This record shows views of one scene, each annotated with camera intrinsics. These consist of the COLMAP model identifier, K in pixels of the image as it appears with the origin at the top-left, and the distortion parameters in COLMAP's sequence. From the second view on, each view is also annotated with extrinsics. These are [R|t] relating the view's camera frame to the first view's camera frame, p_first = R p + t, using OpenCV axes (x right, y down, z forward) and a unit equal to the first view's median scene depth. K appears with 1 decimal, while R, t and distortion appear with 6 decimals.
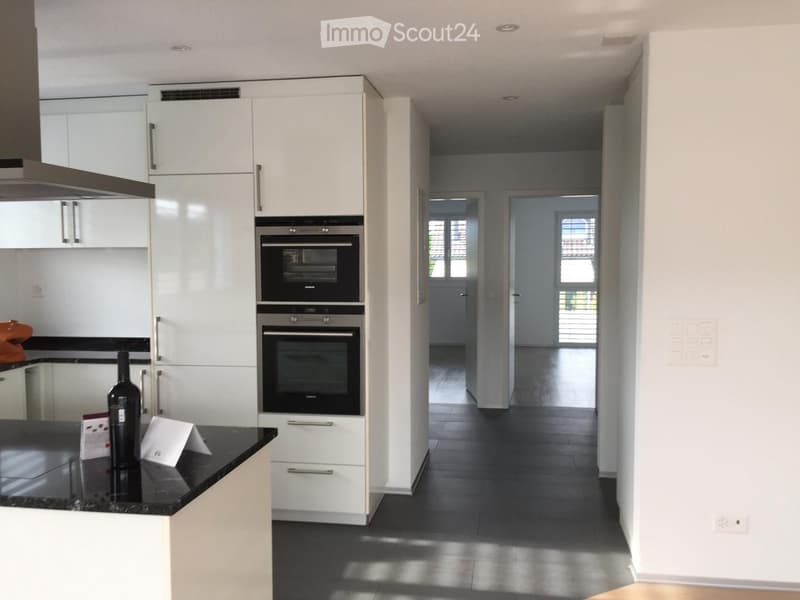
lens RADIAL K [[687.4, 0, 400.0], [0, 687.4, 300.0], [0, 0, 1]] dist [0.092730, -0.148600]
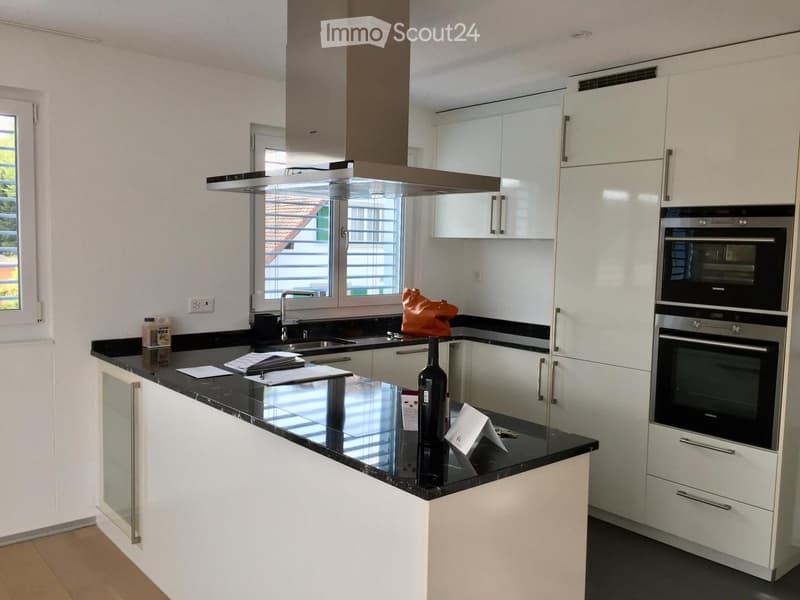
lens RADIAL K [[687.4, 0, 400.0], [0, 687.4, 300.0], [0, 0, 1]] dist [0.092730, -0.148600]
pose [[0.767262, 0.078607, -0.636498, 0.116383], [-0.070681, 0.996779, 0.037899, -0.009391], [0.637427, 0.015910, 0.770347, 0.079380]]
